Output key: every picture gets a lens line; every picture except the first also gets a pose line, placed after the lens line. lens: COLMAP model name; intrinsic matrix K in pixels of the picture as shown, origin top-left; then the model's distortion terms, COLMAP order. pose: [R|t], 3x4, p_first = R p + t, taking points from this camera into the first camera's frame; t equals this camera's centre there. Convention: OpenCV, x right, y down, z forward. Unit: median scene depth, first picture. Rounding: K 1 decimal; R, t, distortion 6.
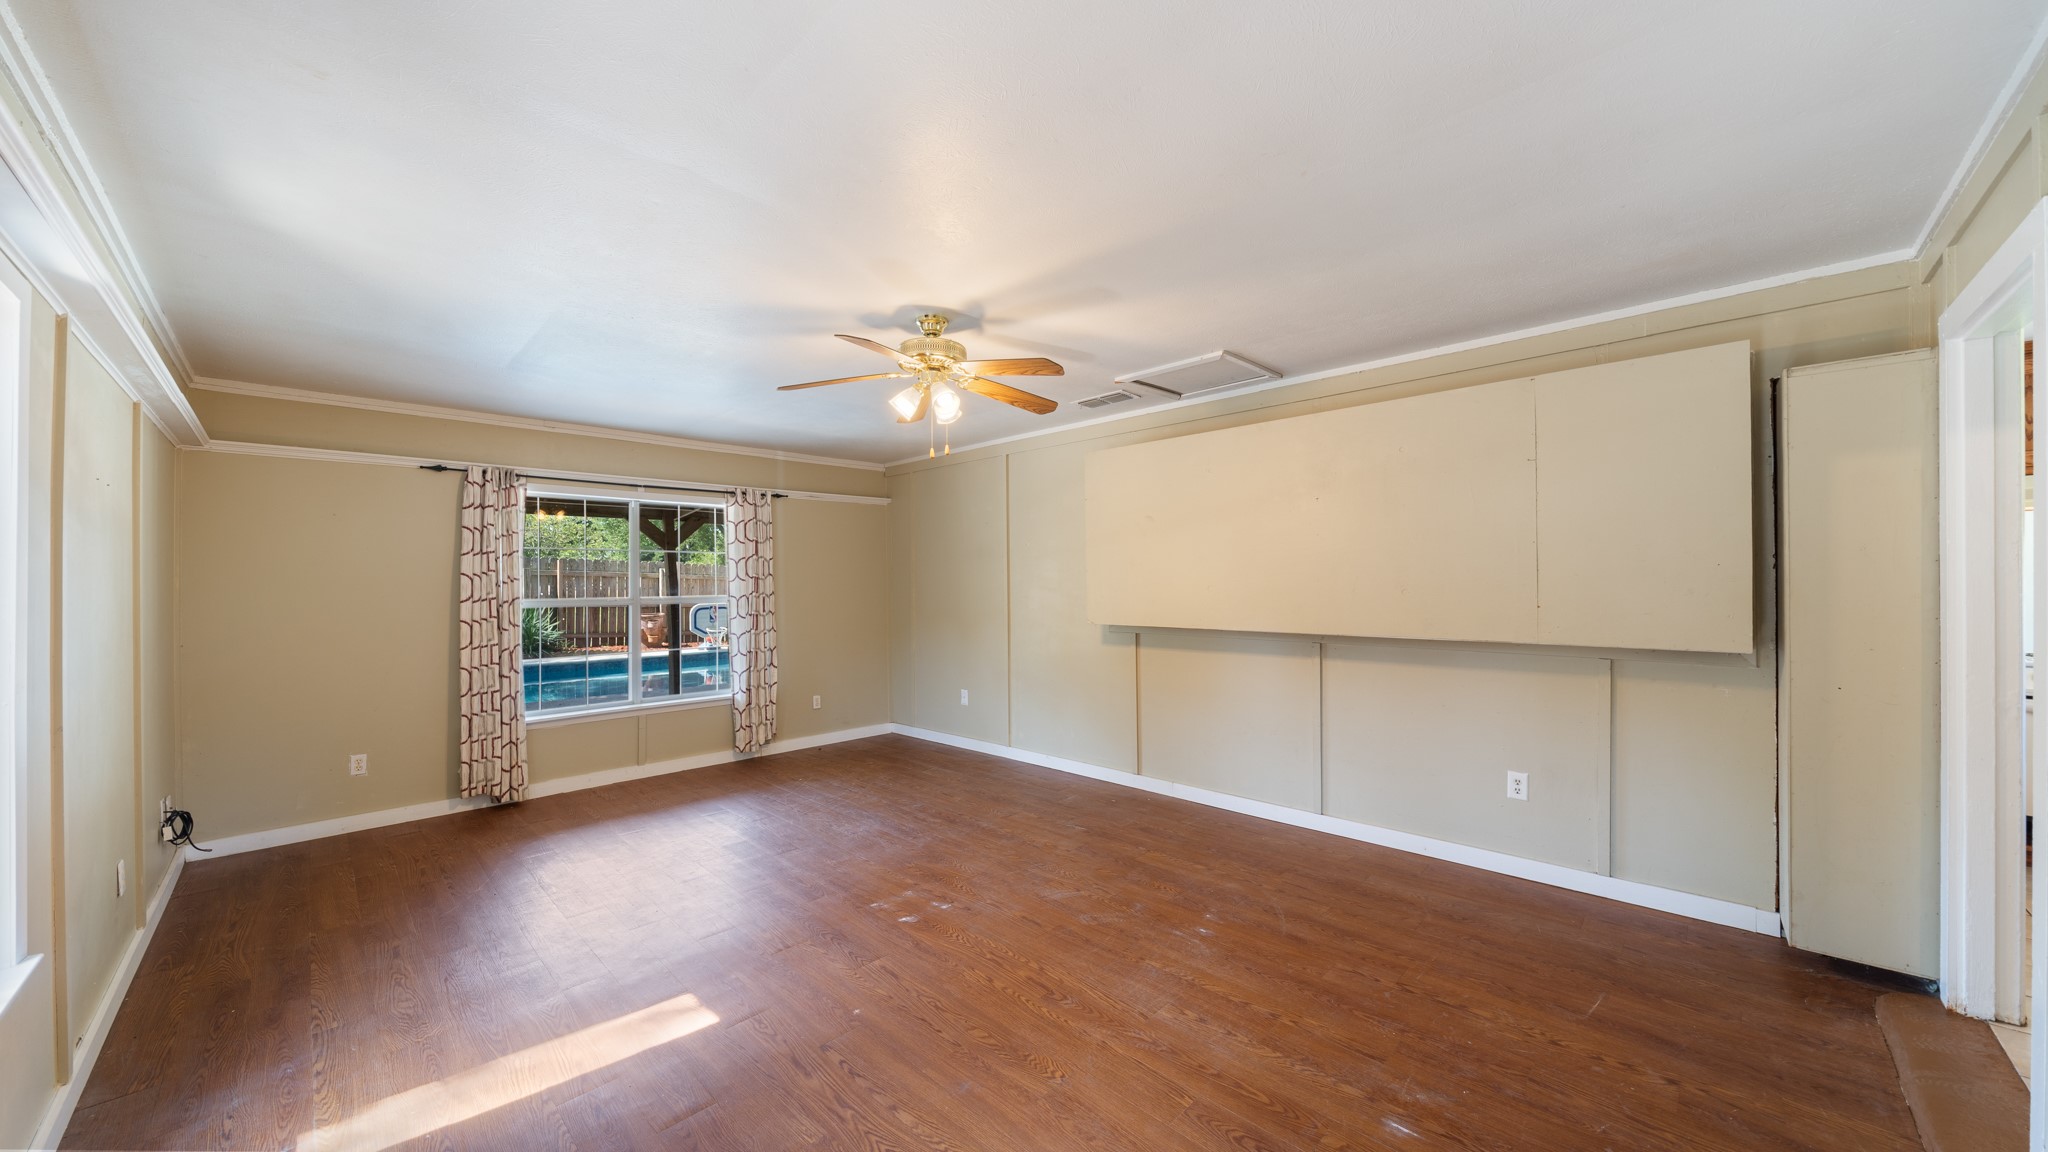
lens RADIAL K [[709.6, 0, 1016.9], [0, 709.6, 579.1], [0, 0, 1]] dist [-0.005583, -0.000813]
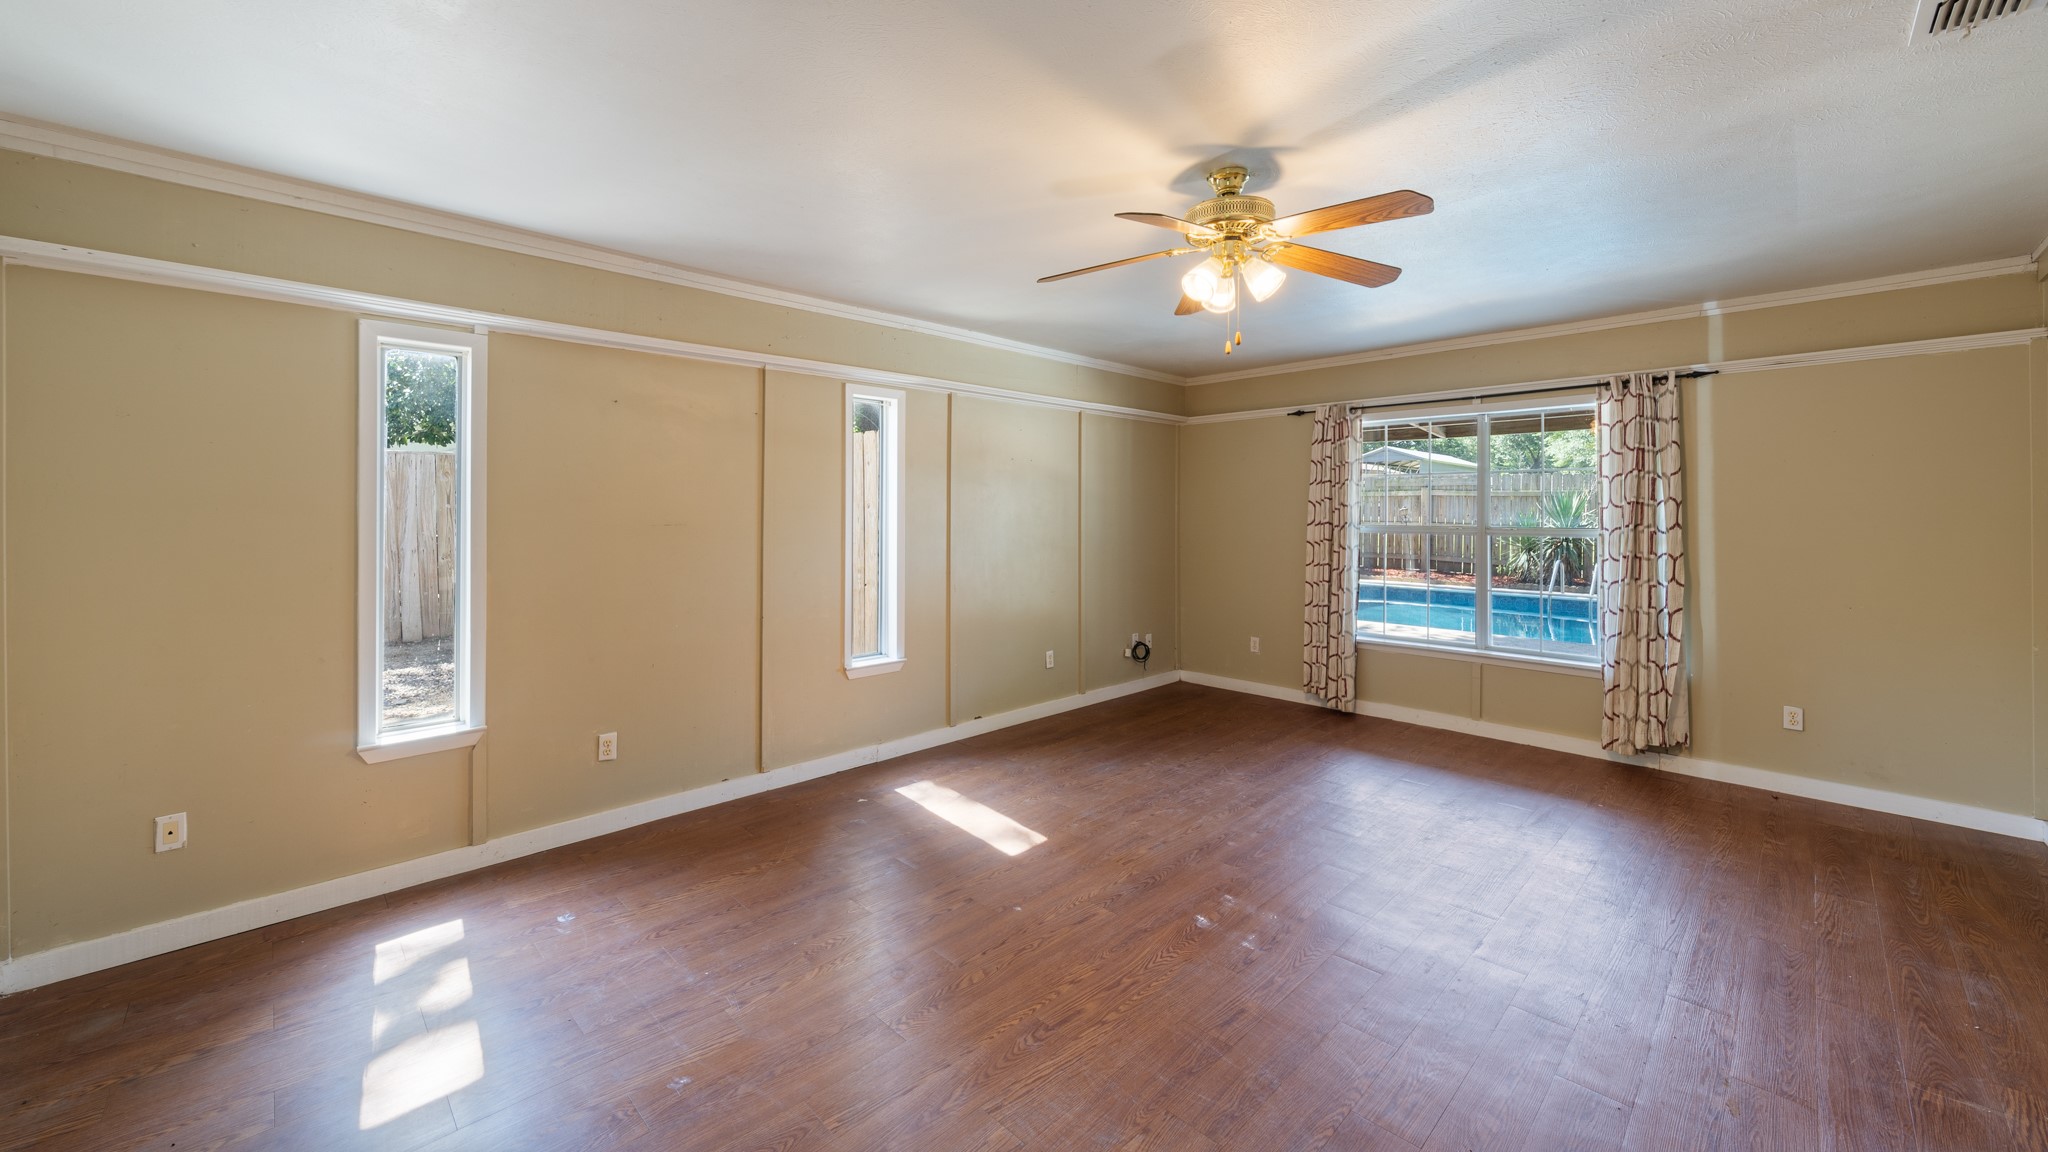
lens RADIAL K [[709.6, 0, 944.0], [0, 709.6, 504.9], [0, 0, 1]] dist [-0.005583, -0.000813]
pose [[-0.022970, -0.000383, -0.999736, 0.386614], [0.003888, 0.999992, -0.000473, -0.002879], [0.999729, -0.003898, -0.022968, 0.411114]]
